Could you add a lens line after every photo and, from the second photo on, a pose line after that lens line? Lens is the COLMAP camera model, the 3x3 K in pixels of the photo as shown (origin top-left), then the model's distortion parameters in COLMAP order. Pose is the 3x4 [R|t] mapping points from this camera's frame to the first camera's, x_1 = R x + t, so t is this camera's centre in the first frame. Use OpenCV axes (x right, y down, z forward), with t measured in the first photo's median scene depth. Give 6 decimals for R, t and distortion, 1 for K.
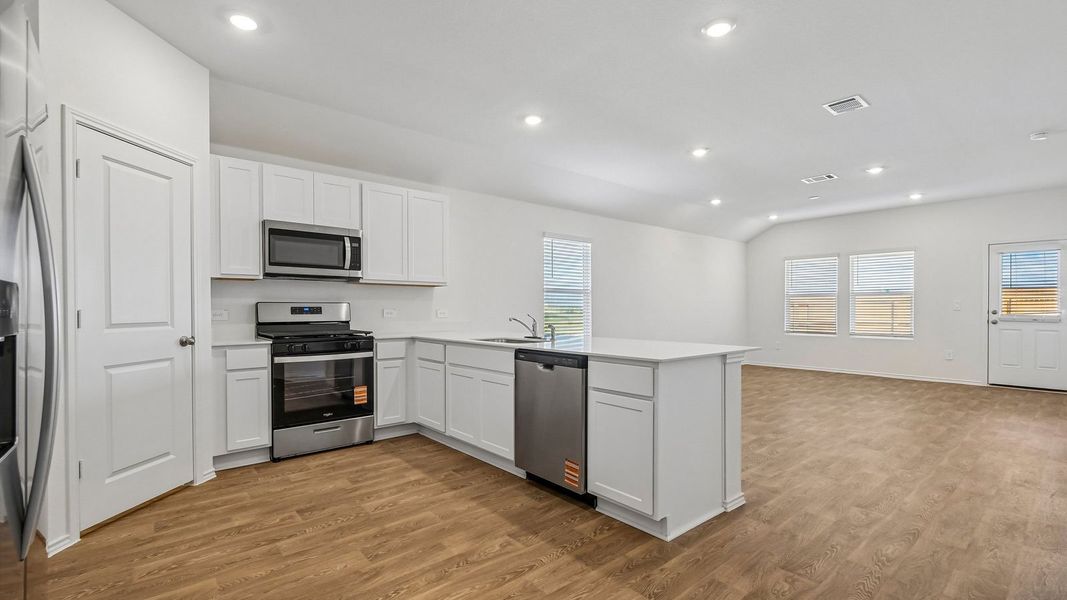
lens RADIAL K [[468.4, 0, 531.2], [0, 468.4, 312.0], [0, 0, 1]] dist [0.000928, -0.000199]
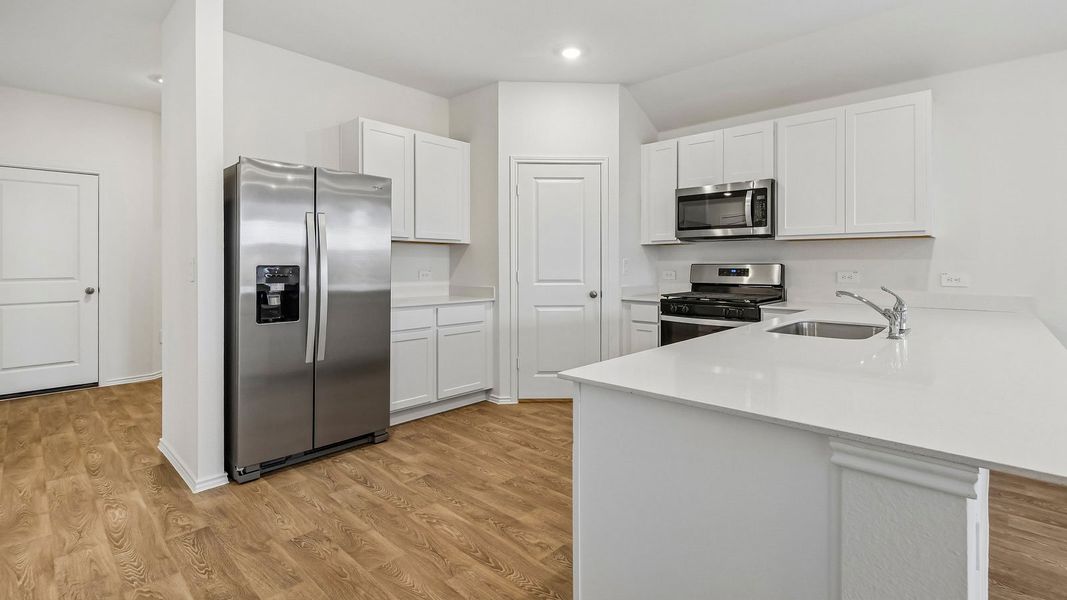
lens RADIAL K [[482.3, 0, 533.4], [0, 482.3, 266.2], [0, 0, 1]] dist [0.002869, -0.000090]
pose [[0.111592, 0.004595, -0.993743, 0.768381], [-0.007650, 0.999964, 0.003765, -0.027566], [0.993725, 0.007182, 0.111623, 0.805197]]
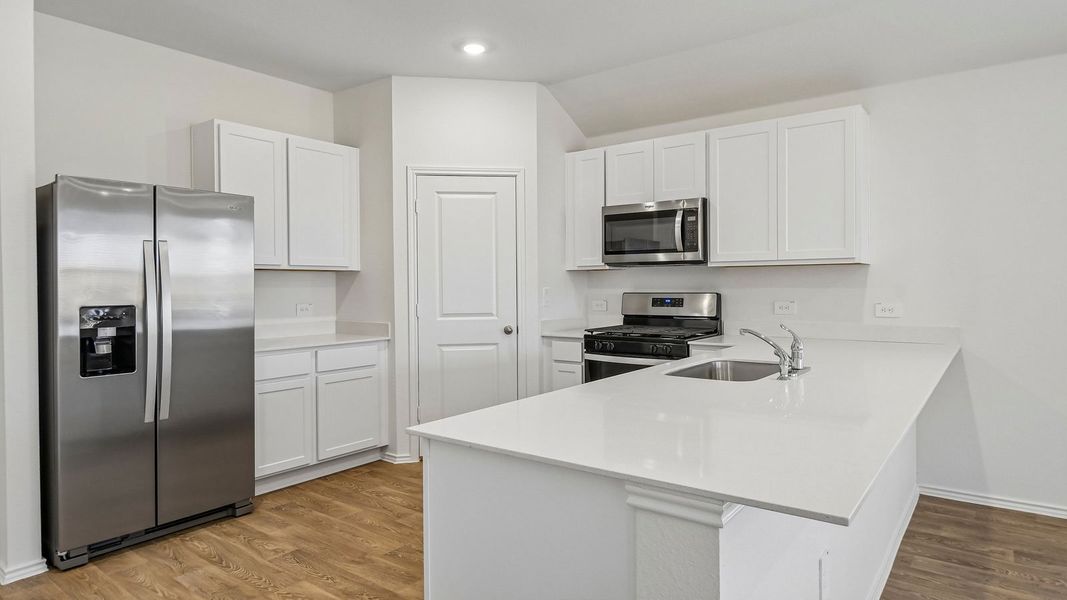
lens RADIAL K [[612.1, 0, 532.7], [0, 612.1, 288.2], [0, 0, 1]] dist [-0.005069, -0.002946]
pose [[0.214278, 0.006019, -0.976754, 0.902671], [0.001056, 0.999979, 0.006394, -0.060160], [0.976772, -0.002402, 0.214267, 0.885169]]
